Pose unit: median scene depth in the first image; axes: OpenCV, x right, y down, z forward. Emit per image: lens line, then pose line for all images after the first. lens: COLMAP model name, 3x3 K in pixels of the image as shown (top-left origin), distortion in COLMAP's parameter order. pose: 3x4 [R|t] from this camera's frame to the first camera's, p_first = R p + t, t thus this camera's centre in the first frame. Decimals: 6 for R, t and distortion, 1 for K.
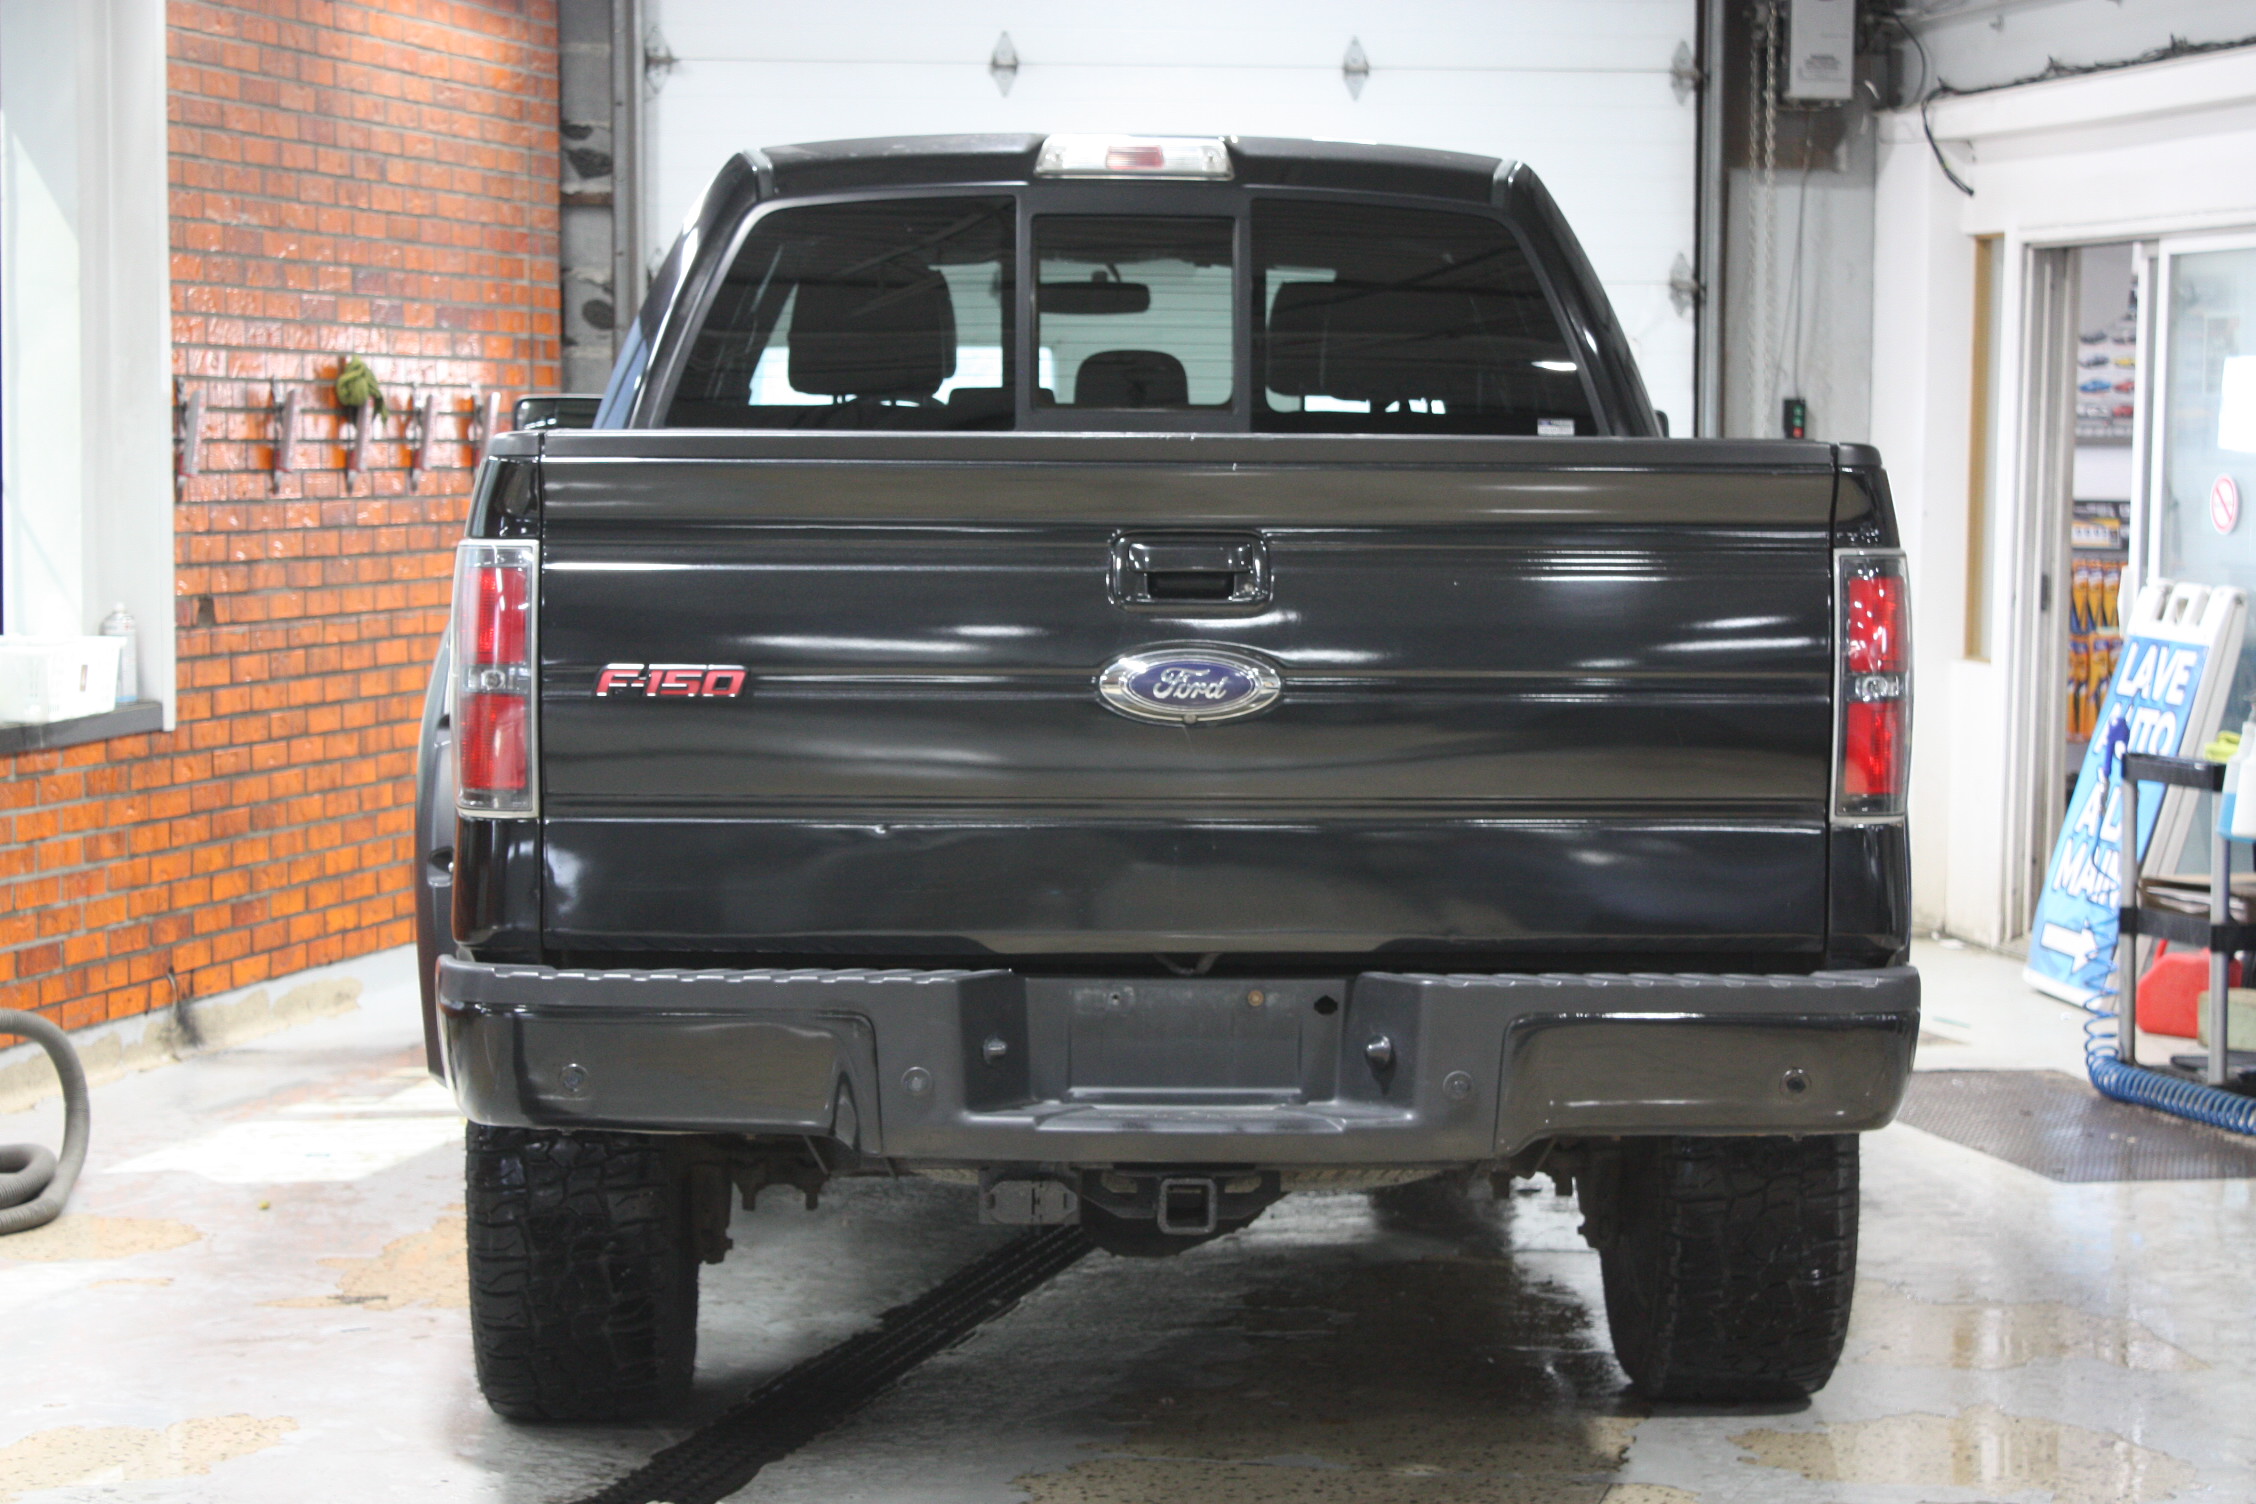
lens RADIAL K [[4760.4, 0, 1123.7], [0, 4760.4, 758.4], [0, 0, 1]] dist [0.032718, 0.000000]
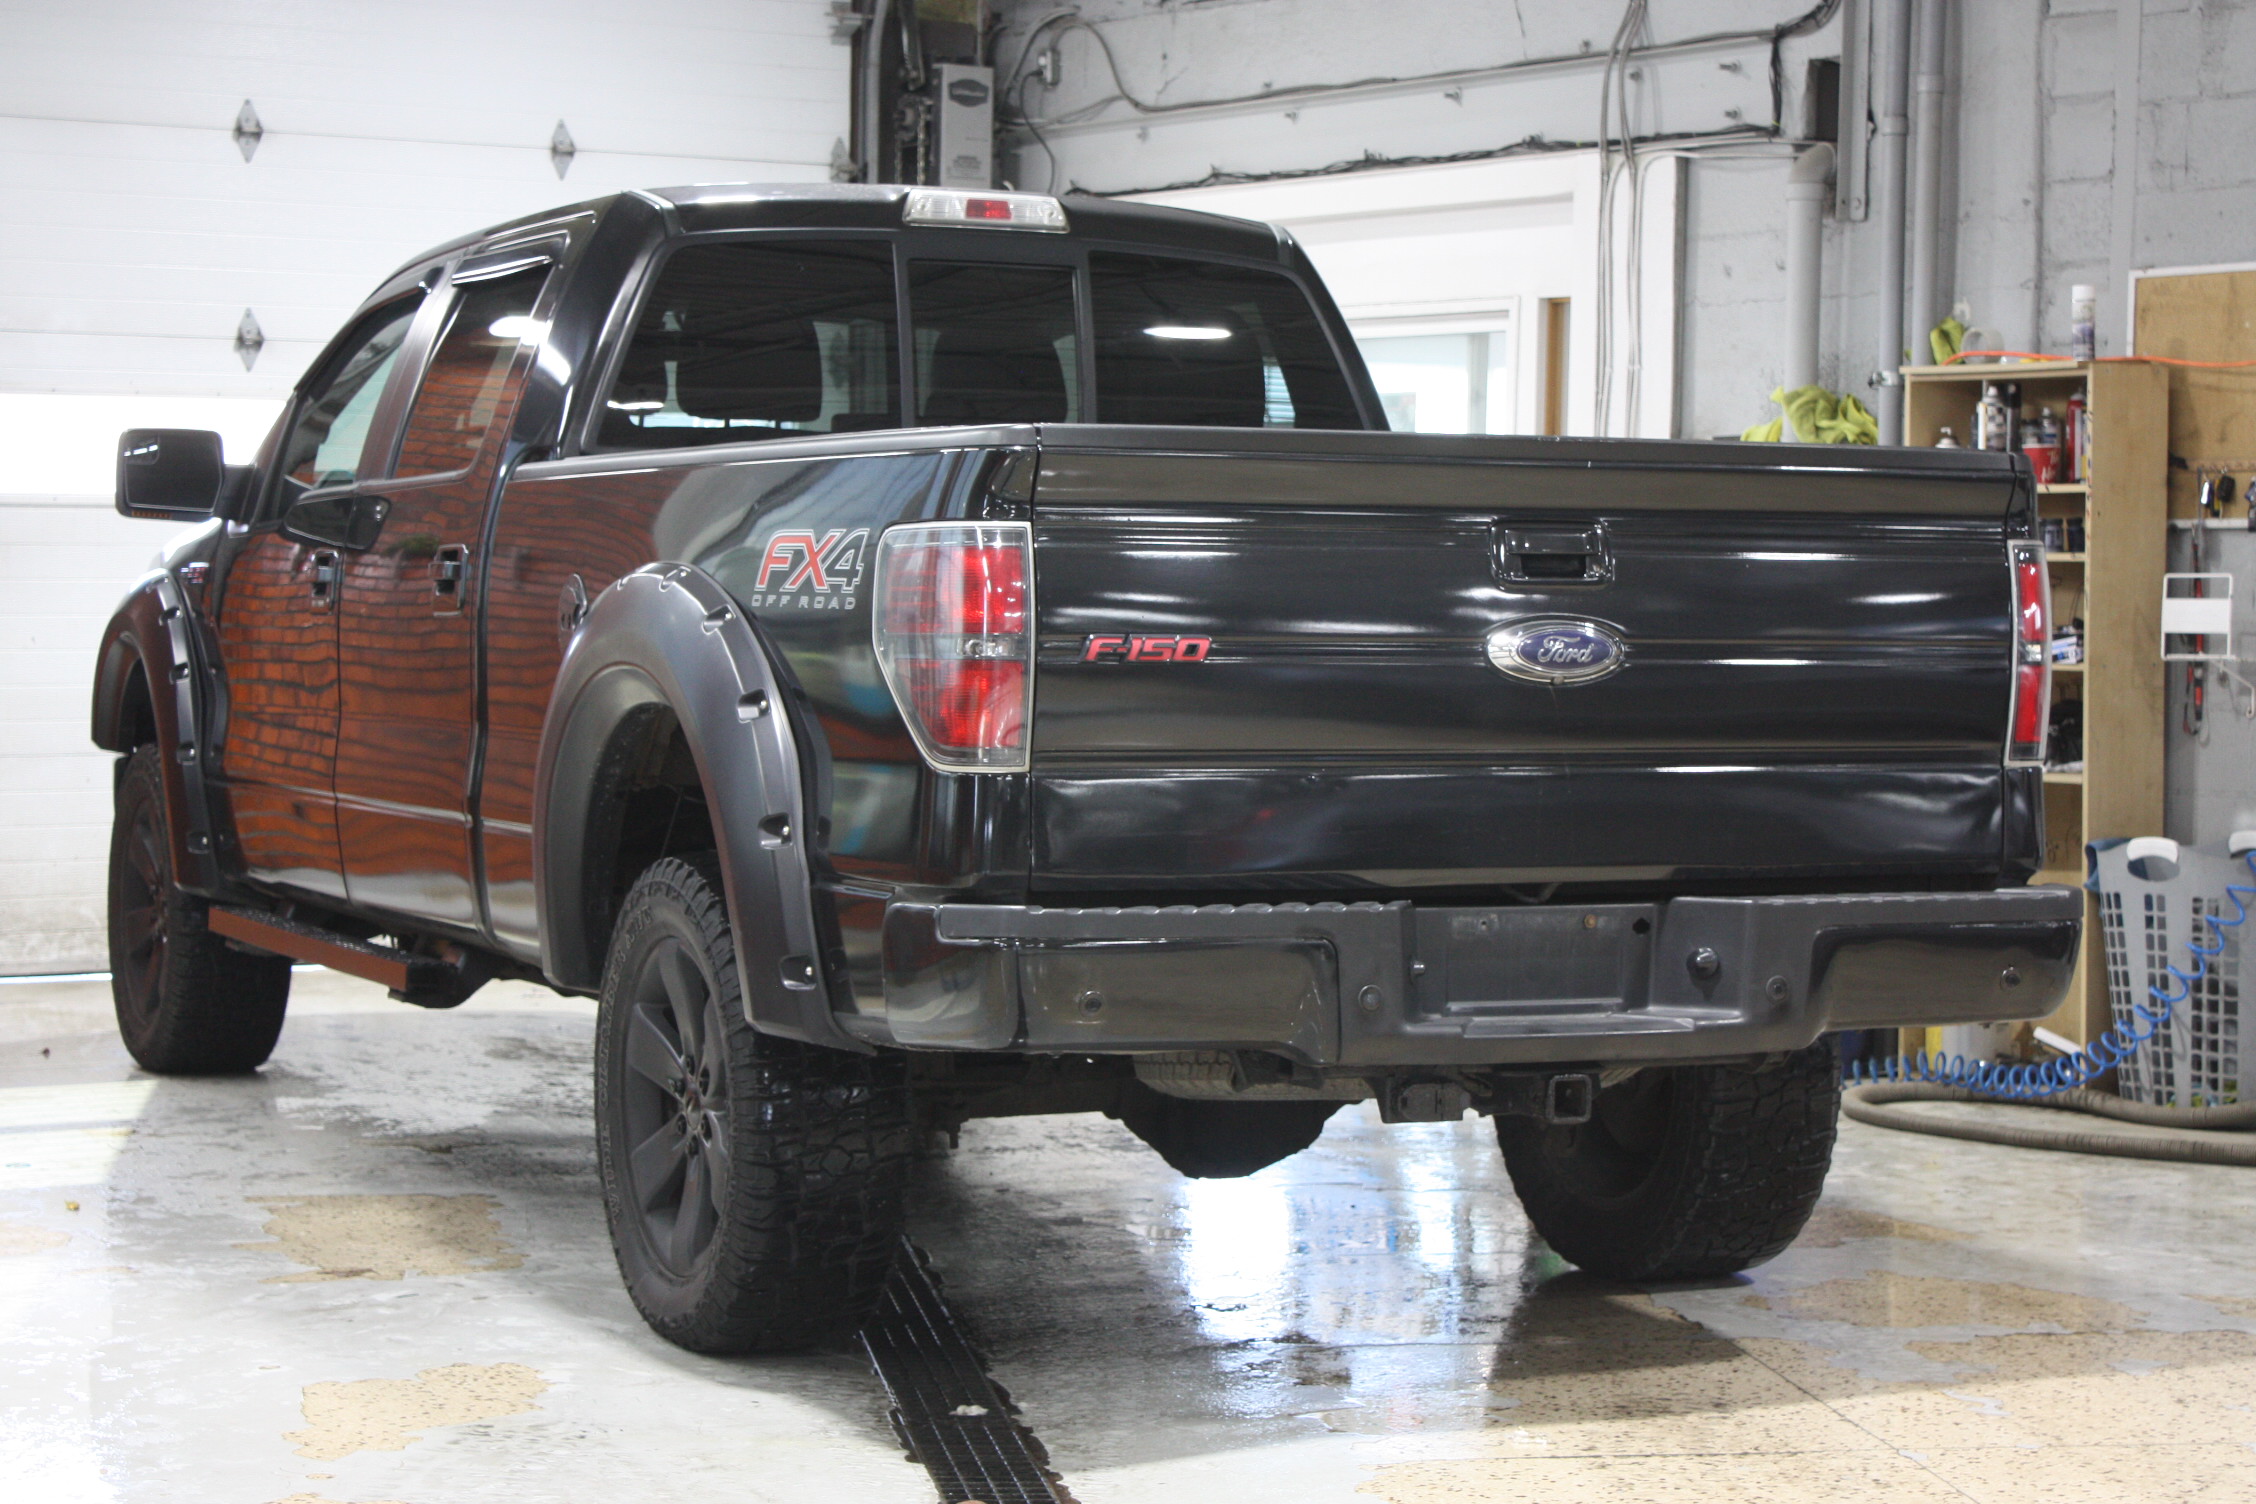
lens RADIAL K [[4538.0, 0, 1134.4], [0, 4538.0, 740.6], [0, 0, 1]] dist [0.087731, 0.000000]
pose [[0.925380, -0.008475, 0.378947, -0.369050], [0.017946, 0.999608, -0.021468, 0.020855], [-0.378616, 0.026666, 0.925169, 0.010051]]
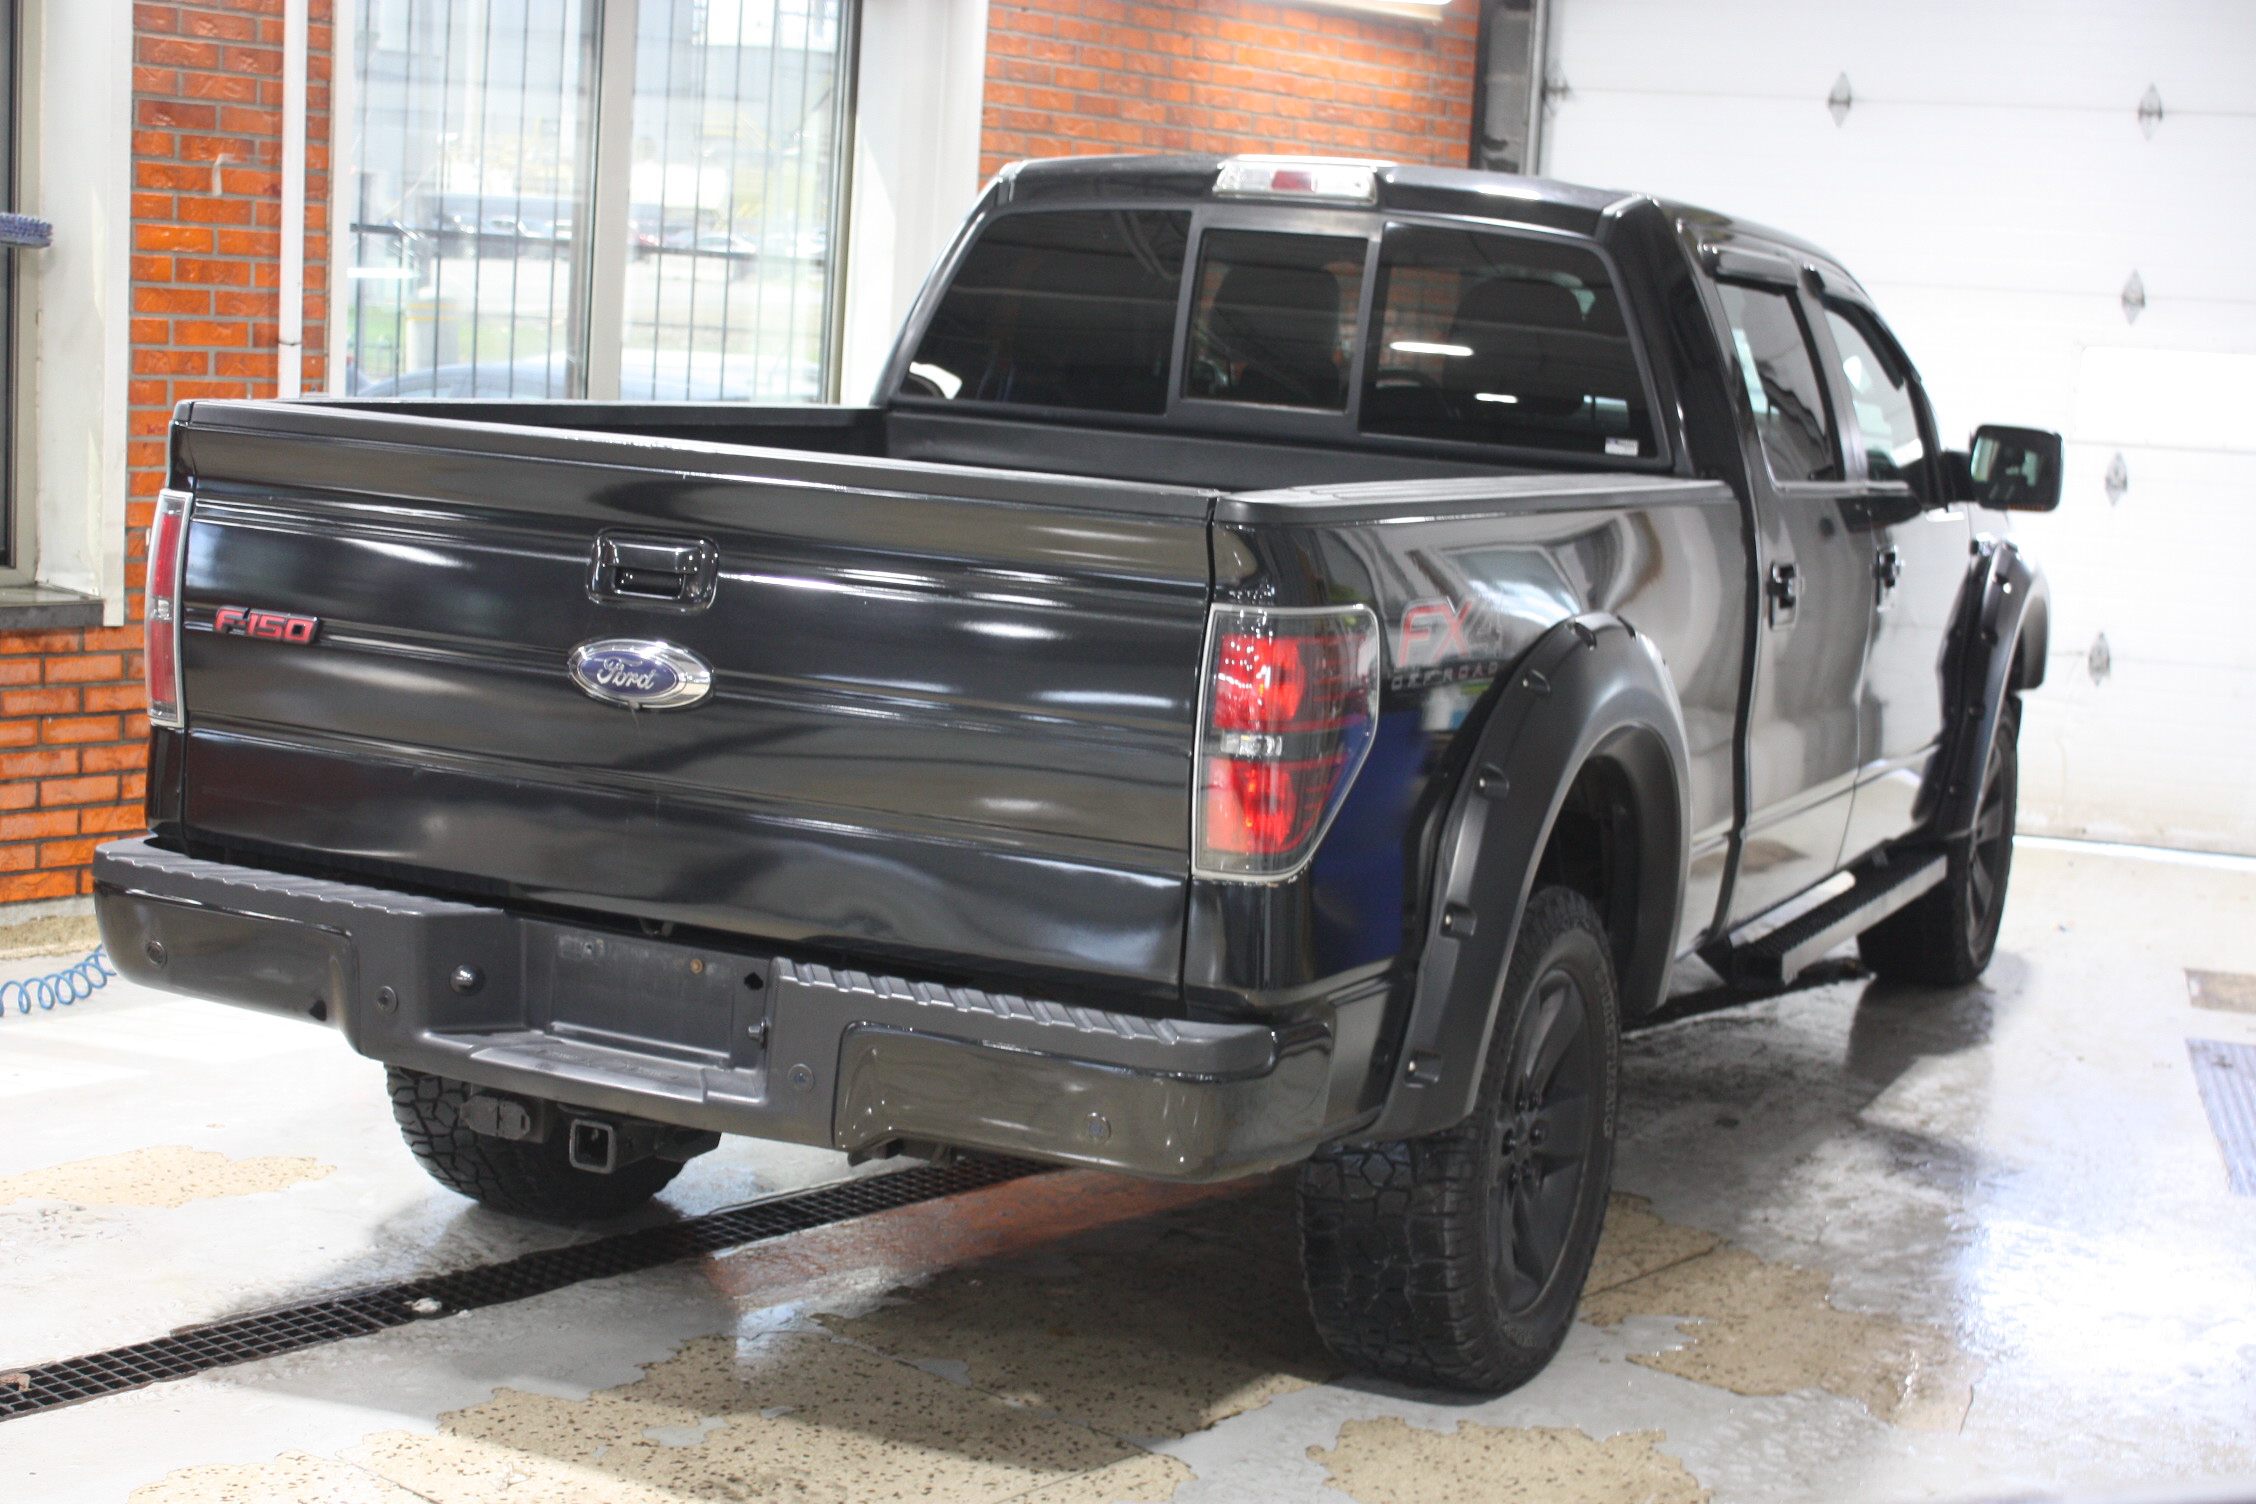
lens RADIAL K [[3266.7, 0, 1124.7], [0, 3266.7, 755.6], [0, 0, 1]] dist [-0.020533, 0.000000]
pose [[0.887135, 0.114947, -0.446966, 0.328400], [-0.088887, 0.992910, 0.078926, -0.048070], [0.452869, -0.030289, 0.891062, 0.284852]]
